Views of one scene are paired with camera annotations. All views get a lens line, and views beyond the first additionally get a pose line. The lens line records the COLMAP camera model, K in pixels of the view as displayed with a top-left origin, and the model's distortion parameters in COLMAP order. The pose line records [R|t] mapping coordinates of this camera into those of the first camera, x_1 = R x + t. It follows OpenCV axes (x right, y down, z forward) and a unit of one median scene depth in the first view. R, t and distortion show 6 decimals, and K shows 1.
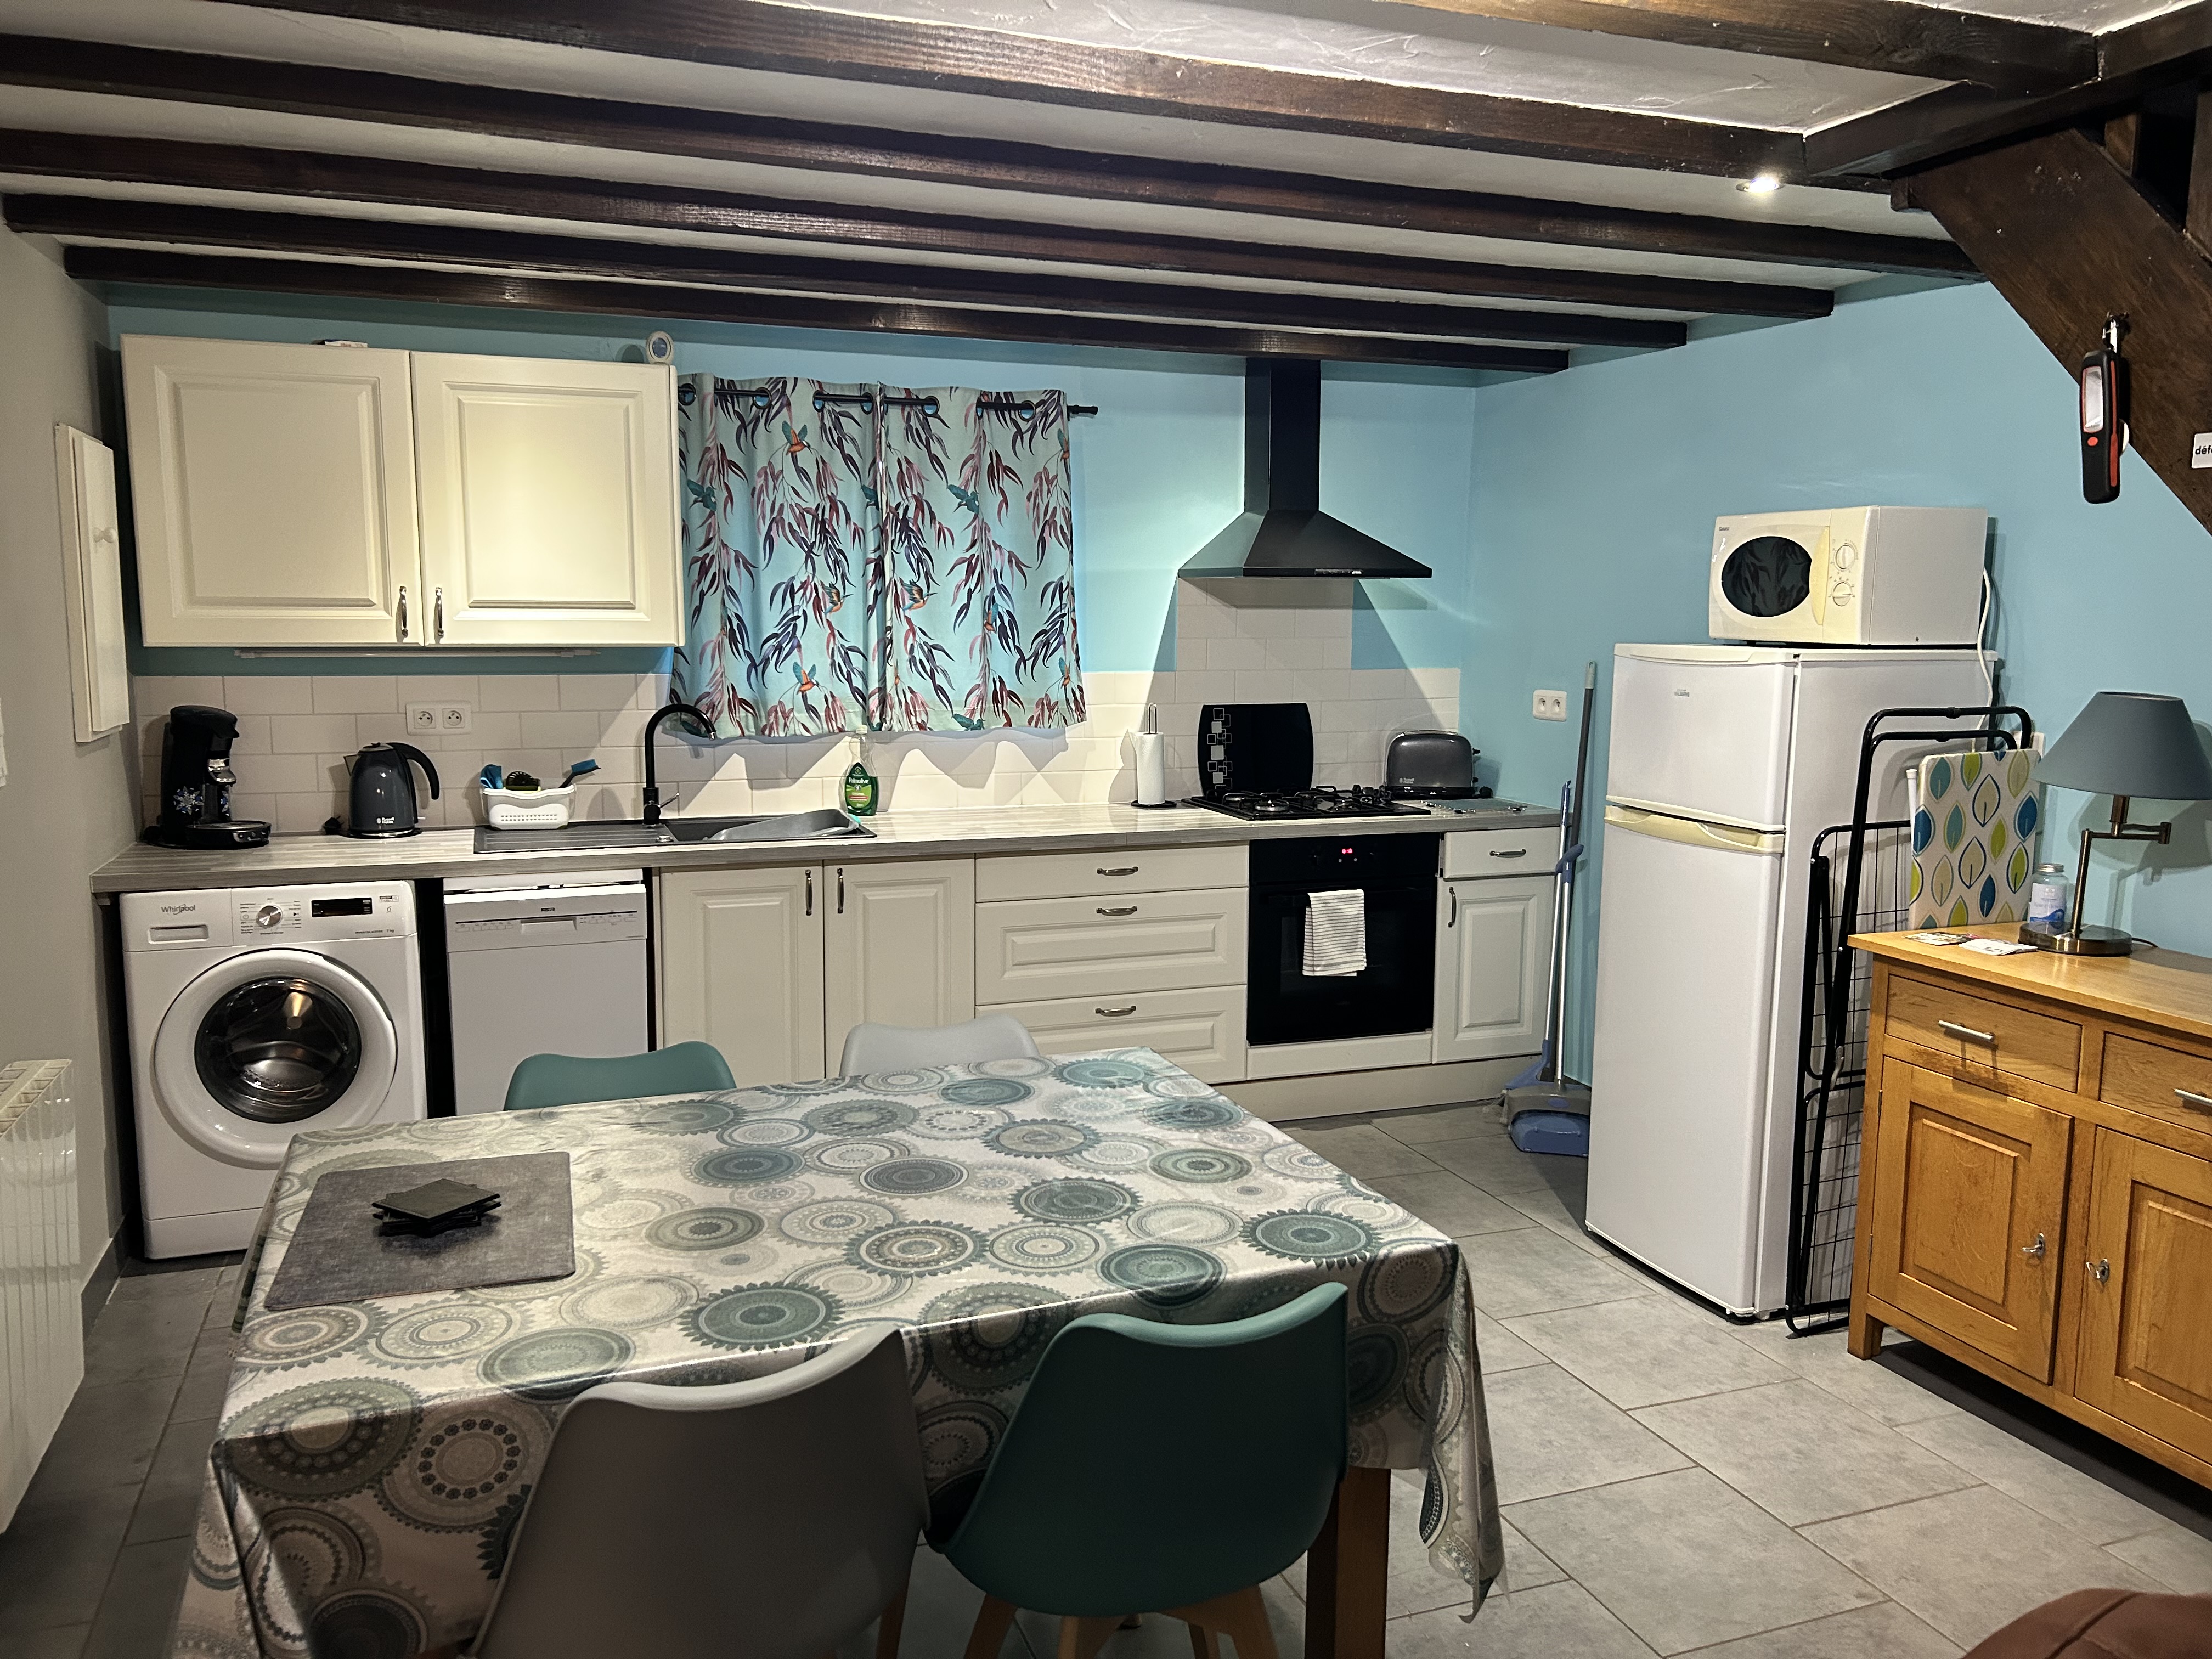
lens RADIAL K [[1658.8, 0, 1098.3], [0, 1658.8, 802.1], [0, 0, 1]] dist [0.014750, -0.002546]
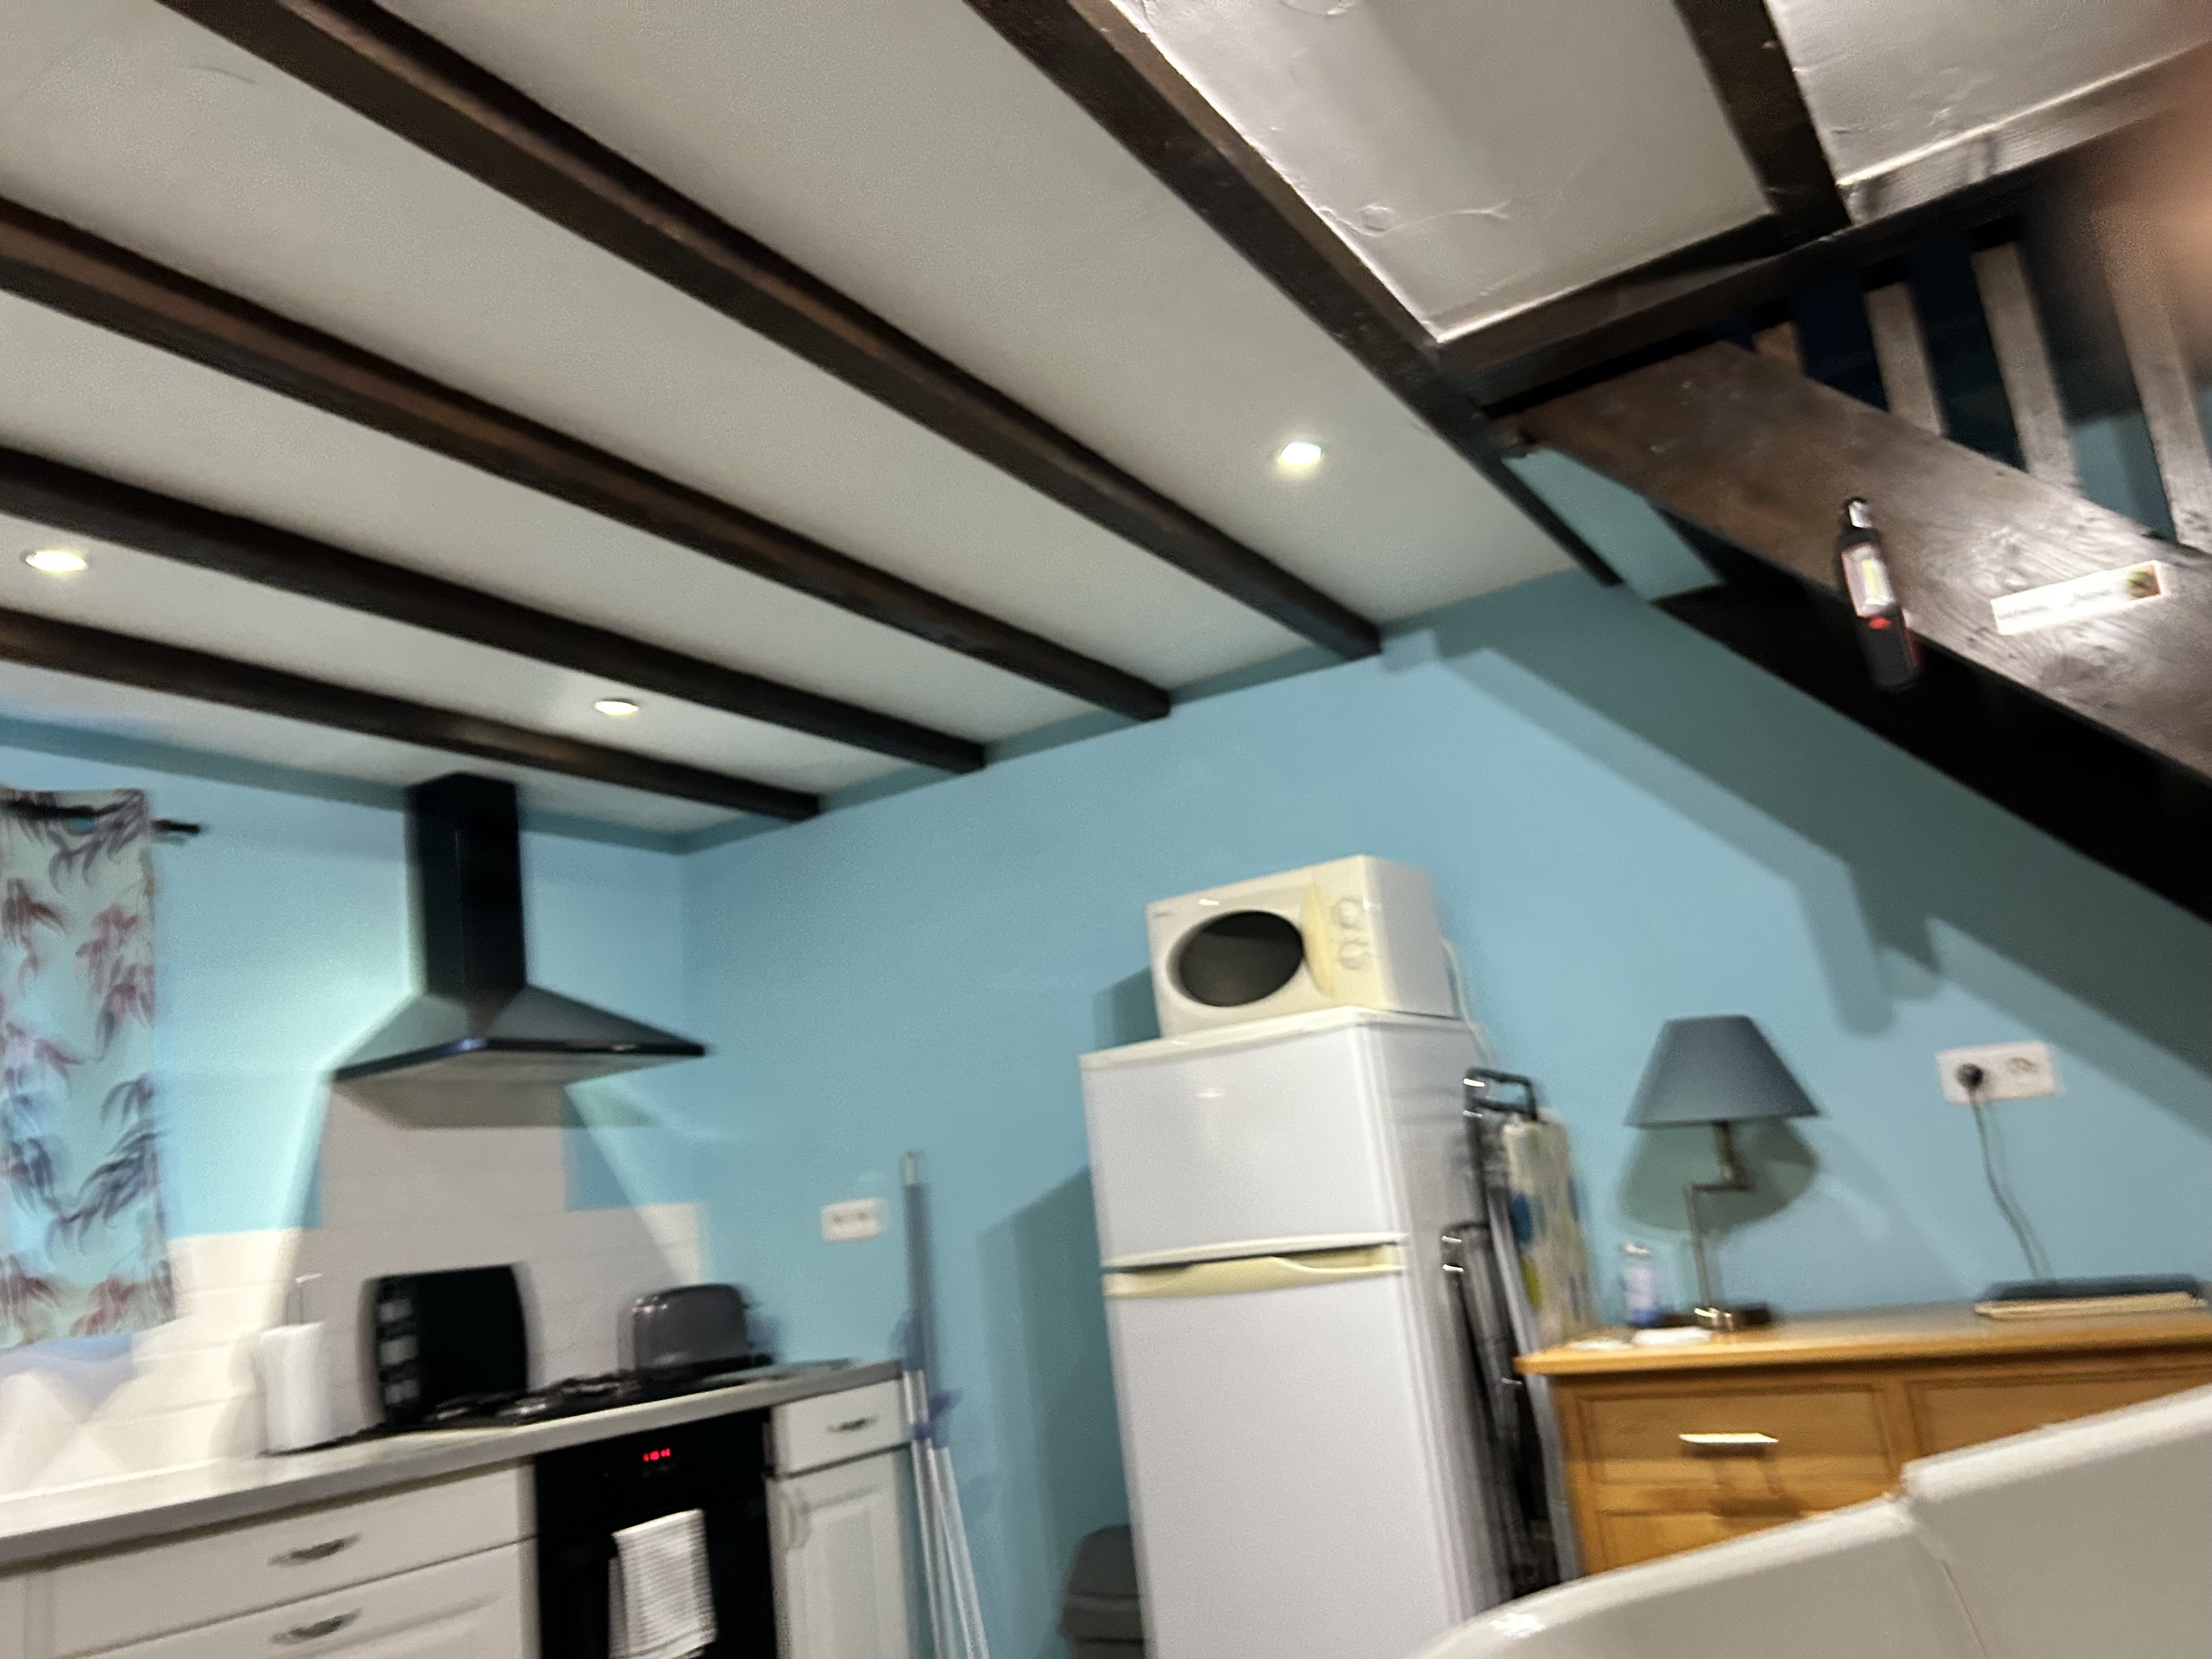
lens RADIAL K [[1658.8, 0, 1098.3], [0, 1658.8, 802.1], [0, 0, 1]] dist [0.014750, -0.002546]
pose [[0.789604, 0.058084, 0.610861, -0.124924], [0.188991, 0.924095, -0.332160, 0.041146], [-0.583787, 0.377722, 0.718692, 0.315067]]
